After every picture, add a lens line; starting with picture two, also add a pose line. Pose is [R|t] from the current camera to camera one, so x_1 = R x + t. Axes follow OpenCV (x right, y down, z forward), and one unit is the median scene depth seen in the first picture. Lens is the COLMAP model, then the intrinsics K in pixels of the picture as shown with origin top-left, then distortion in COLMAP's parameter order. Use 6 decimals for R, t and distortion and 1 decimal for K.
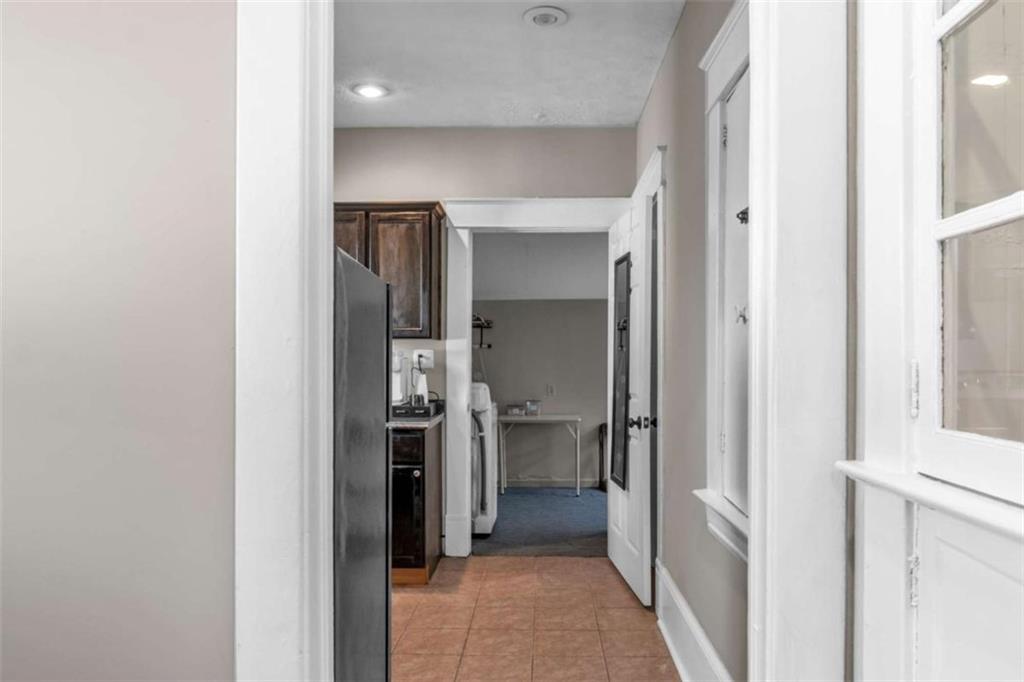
lens RADIAL K [[718.6, 0, 514.6], [0, 718.6, 355.1], [0, 0, 1]] dist [-0.007524, 0.000471]
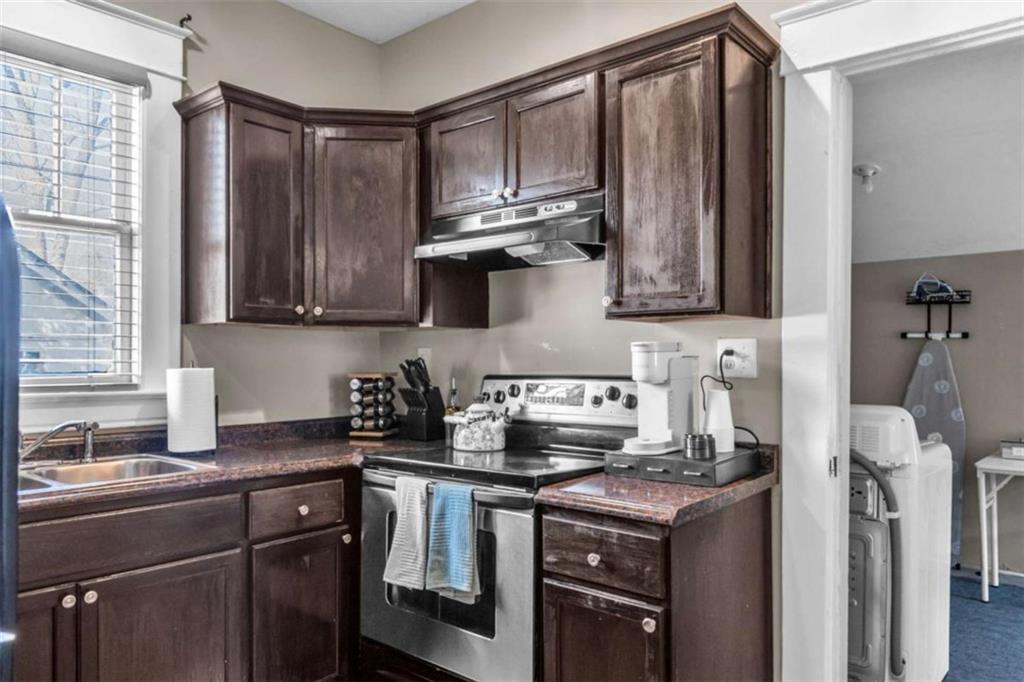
lens RADIAL K [[718.6, 0, 514.6], [0, 718.6, 355.1], [0, 0, 1]] dist [-0.007524, 0.000471]
pose [[0.786923, -0.000468, -0.617051, 0.057031], [0.002464, 0.999994, 0.002384, 0.001729], [0.617047, -0.003397, 0.786919, 0.530275]]
